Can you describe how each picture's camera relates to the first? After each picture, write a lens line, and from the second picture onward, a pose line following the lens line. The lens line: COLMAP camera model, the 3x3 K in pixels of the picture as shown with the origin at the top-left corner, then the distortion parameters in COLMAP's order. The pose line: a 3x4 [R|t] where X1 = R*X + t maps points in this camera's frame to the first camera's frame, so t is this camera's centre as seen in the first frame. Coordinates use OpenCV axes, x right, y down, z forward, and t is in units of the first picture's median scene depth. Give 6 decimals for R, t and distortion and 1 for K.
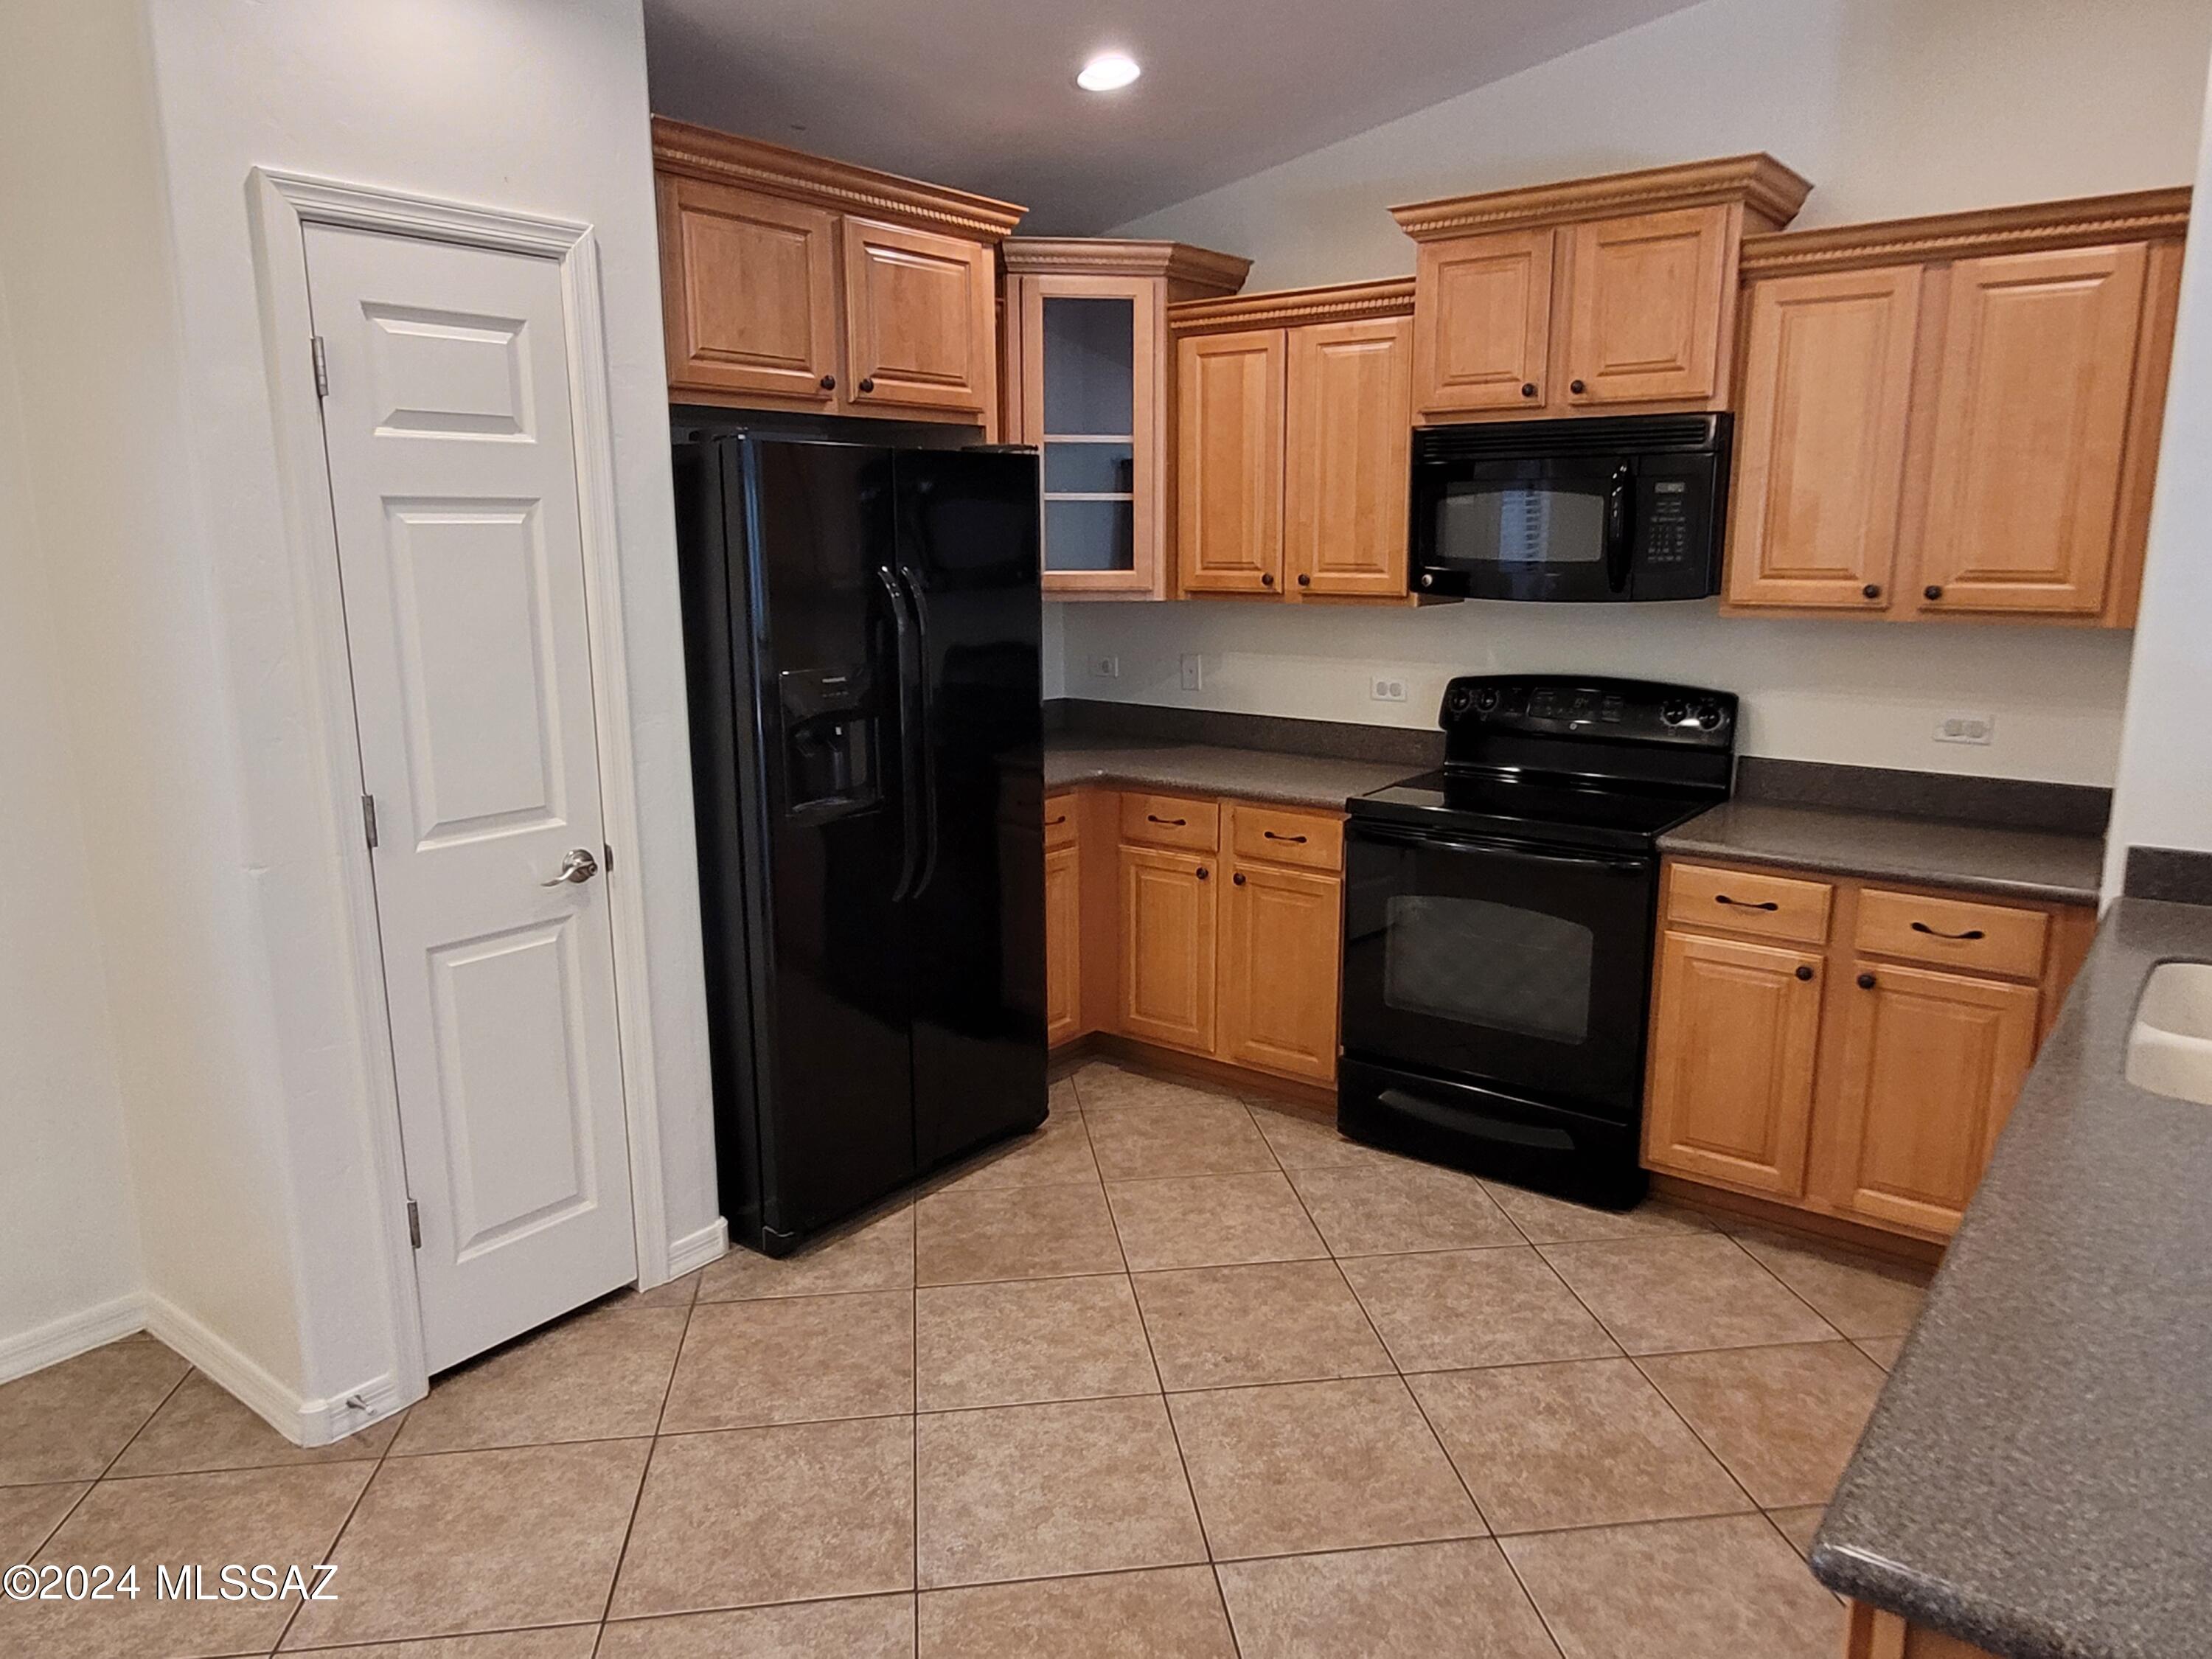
lens RADIAL K [[1474.9, 0, 1109.3], [0, 1474.9, 826.3], [0, 0, 1]] dist [0.010863, 0.005685]
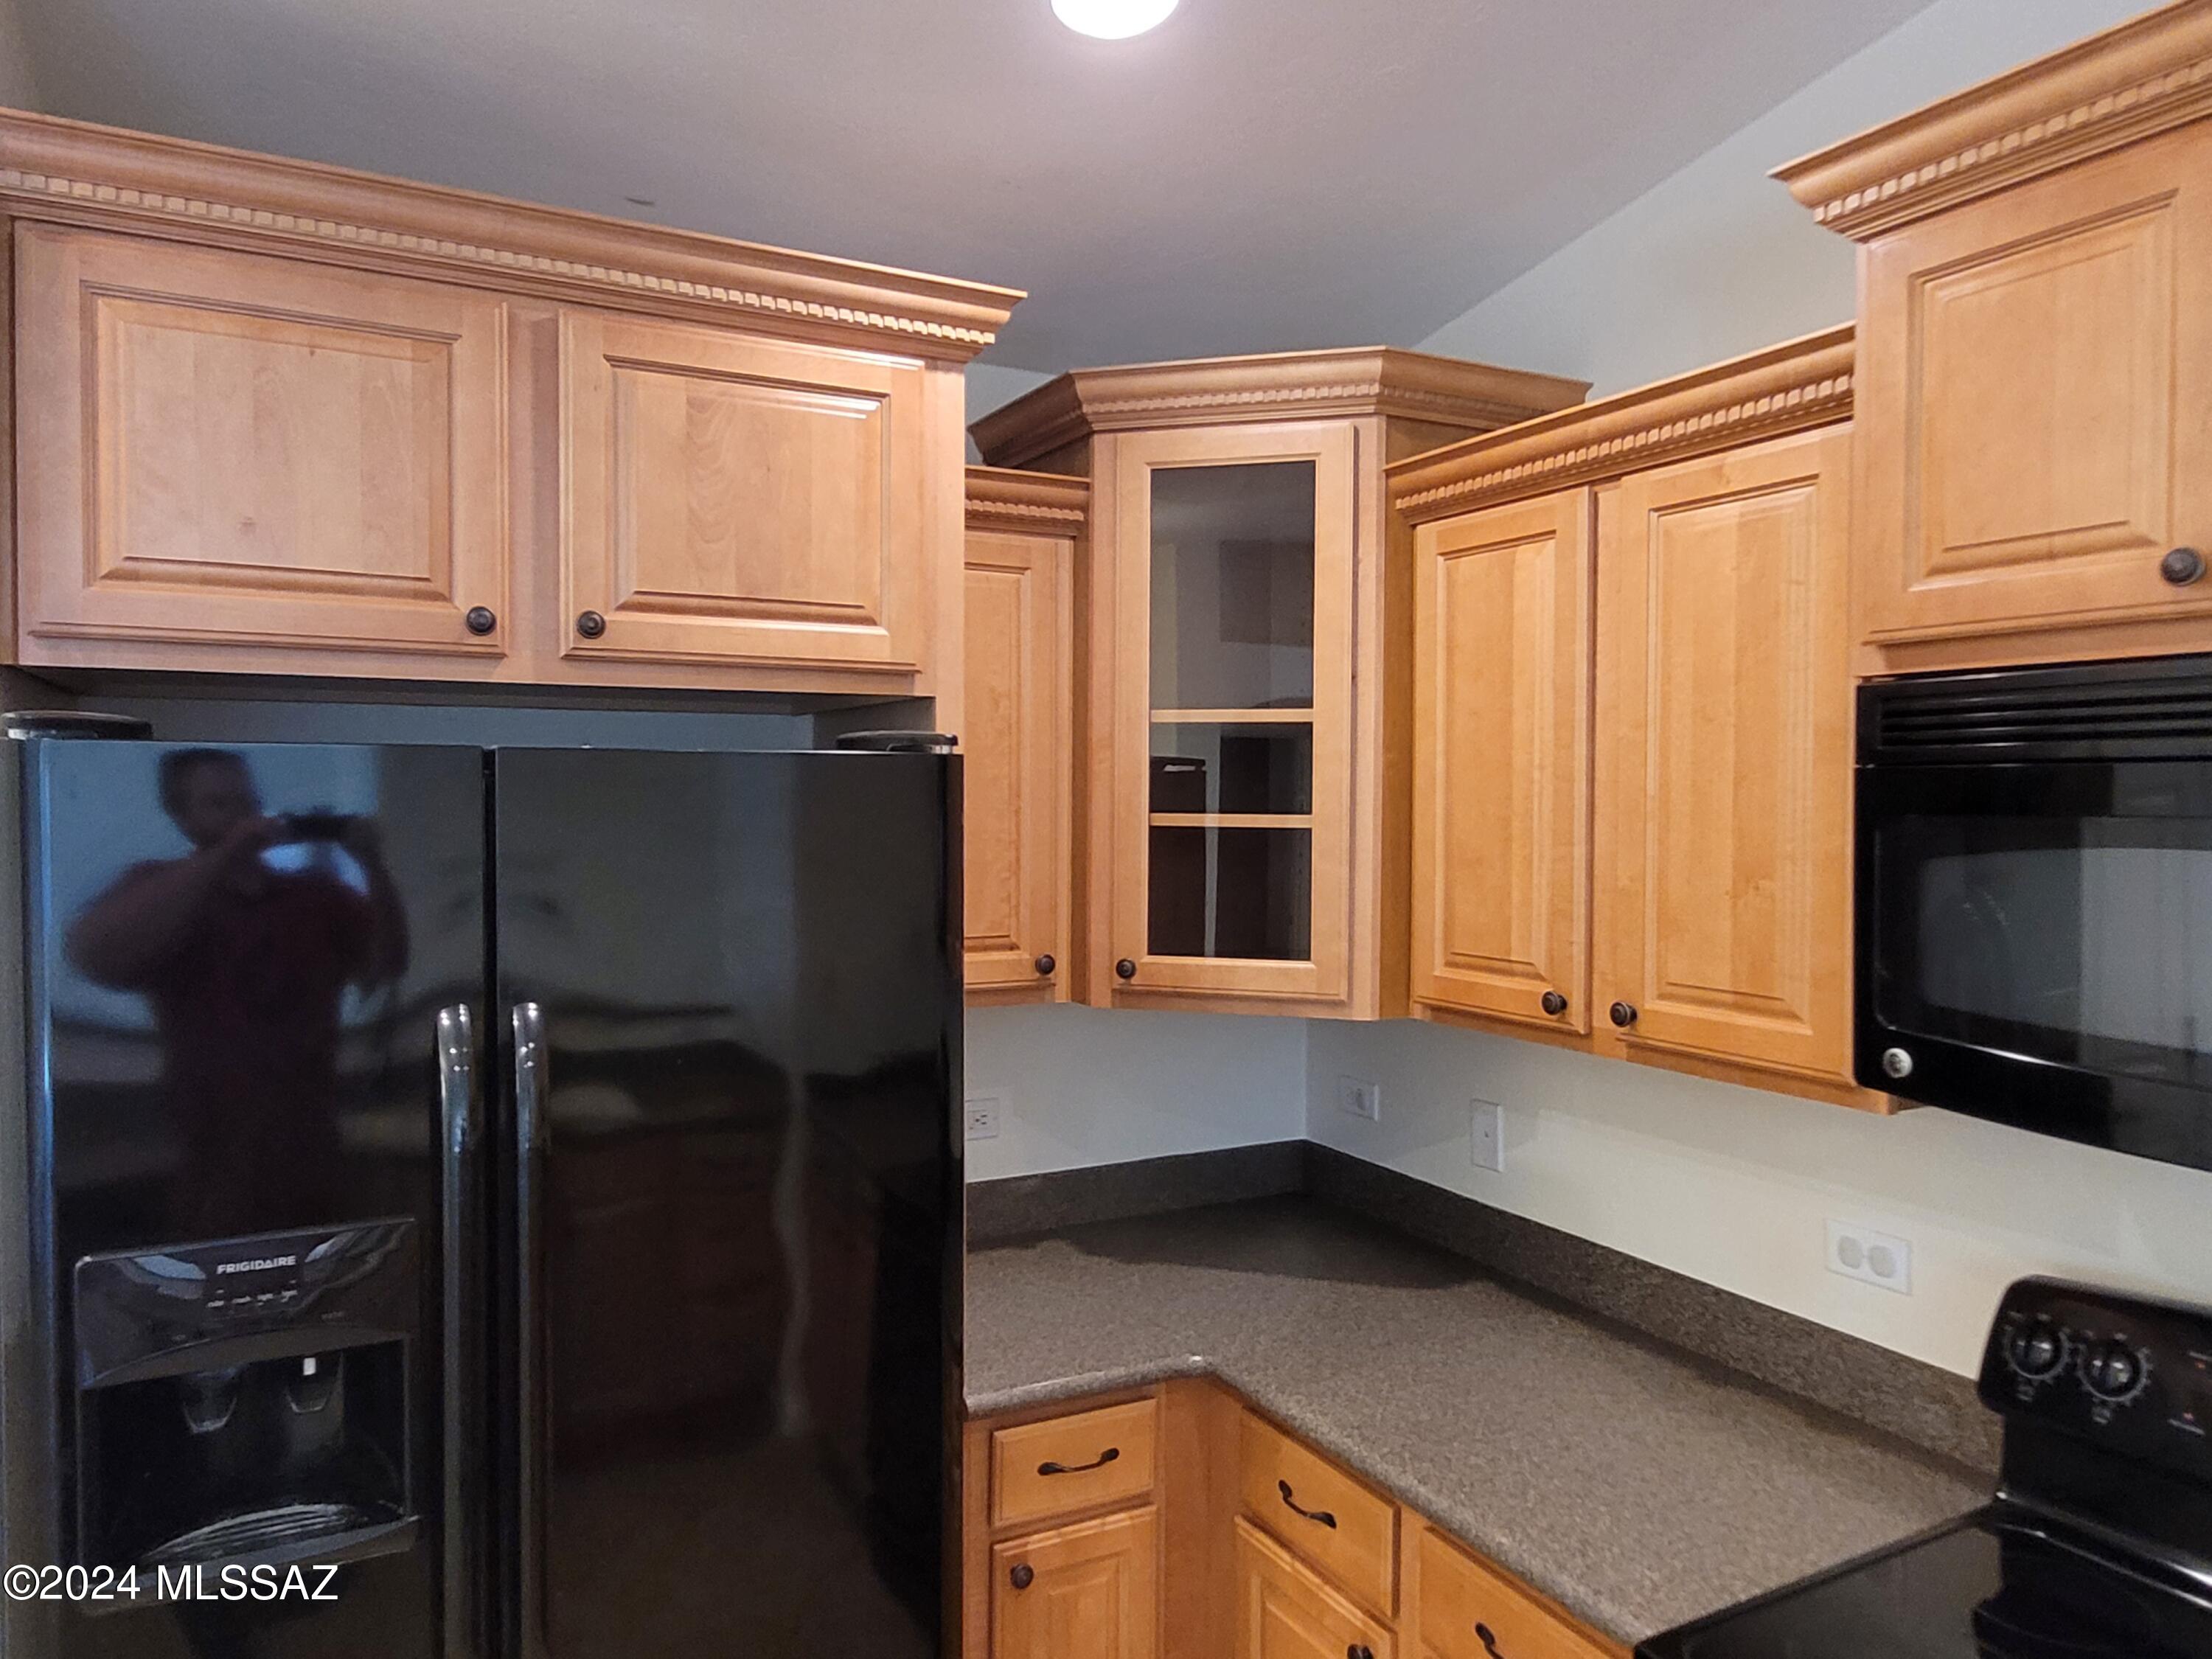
lens RADIAL K [[1491.6, 0, 1104.3], [0, 1491.6, 846.1], [0, 0, 1]] dist [0.006533, -0.001613]
pose [[0.911614, 0.022123, -0.410451, 0.194128], [-0.090440, 0.984876, -0.147785, -0.152147], [0.400974, 0.171844, 0.899827, 0.579479]]
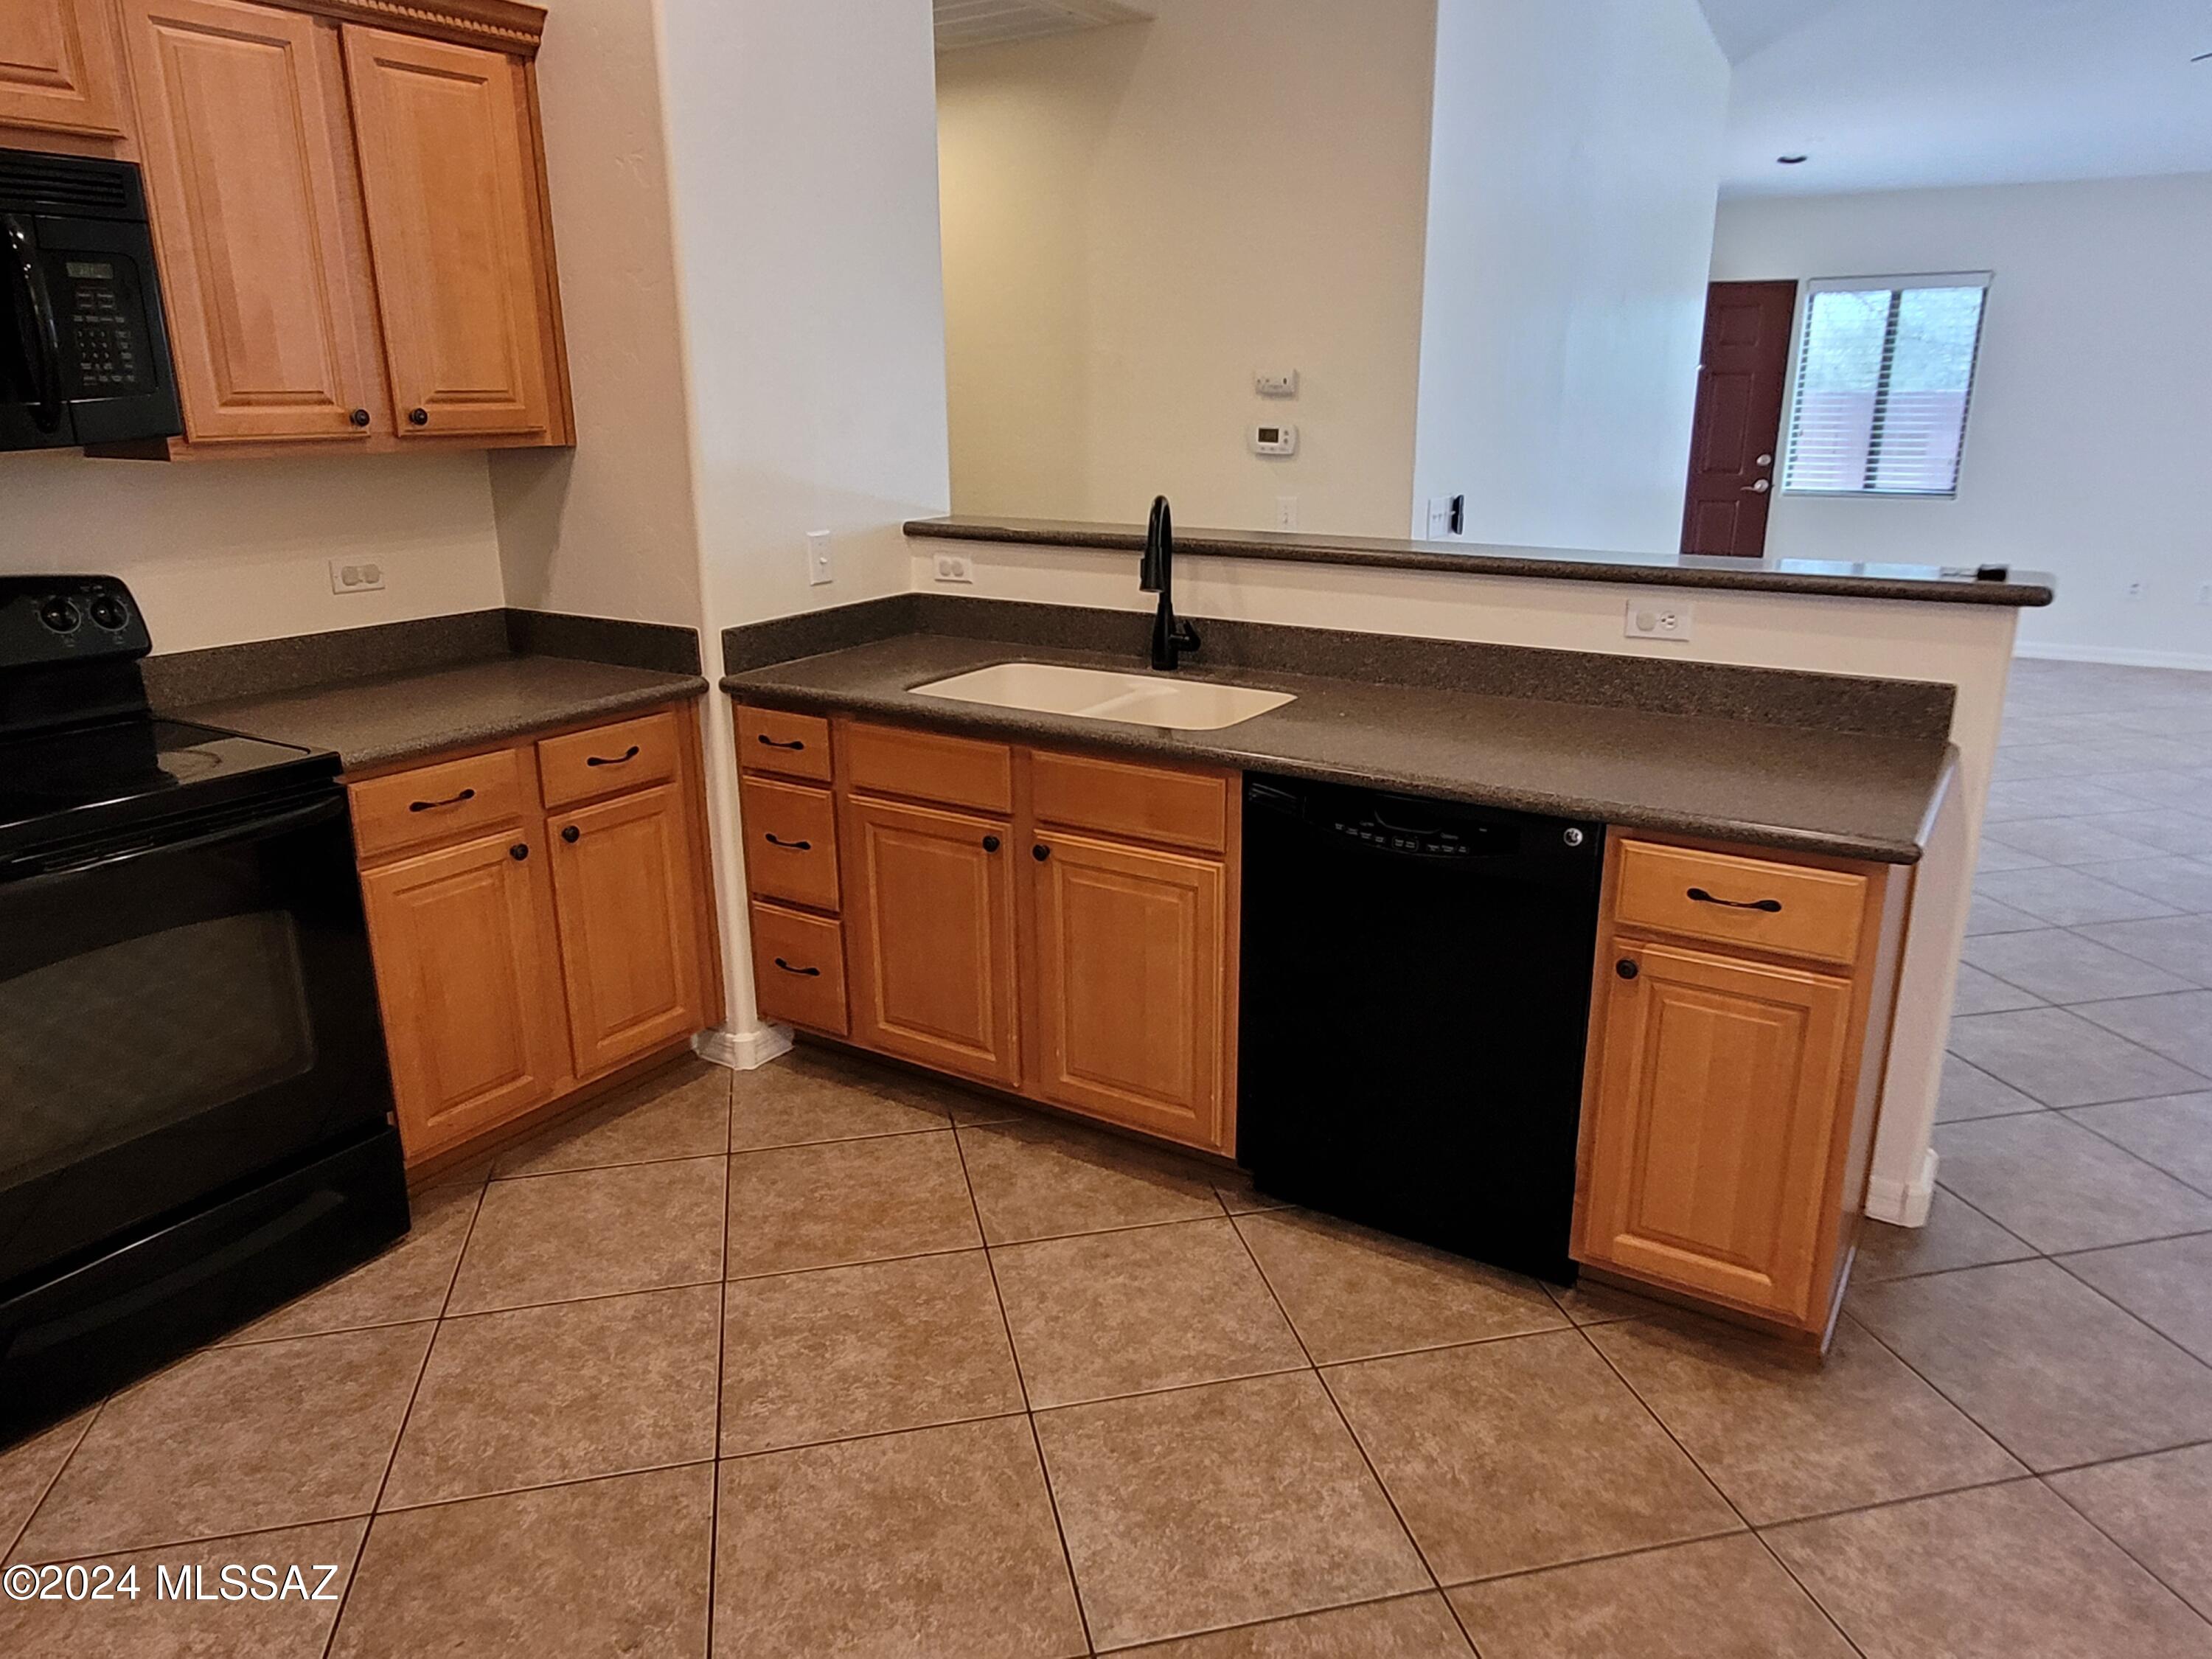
lens RADIAL K [[1476.9, 0, 1119.9], [0, 1476.9, 825.4], [0, 0, 1]] dist [0.000756, -0.004292]
pose [[-0.098401, -0.278432, 0.955402, -0.354247], [0.201471, 0.934606, 0.293122, -0.089123], [-0.974539, 0.221329, -0.035870, 0.582318]]
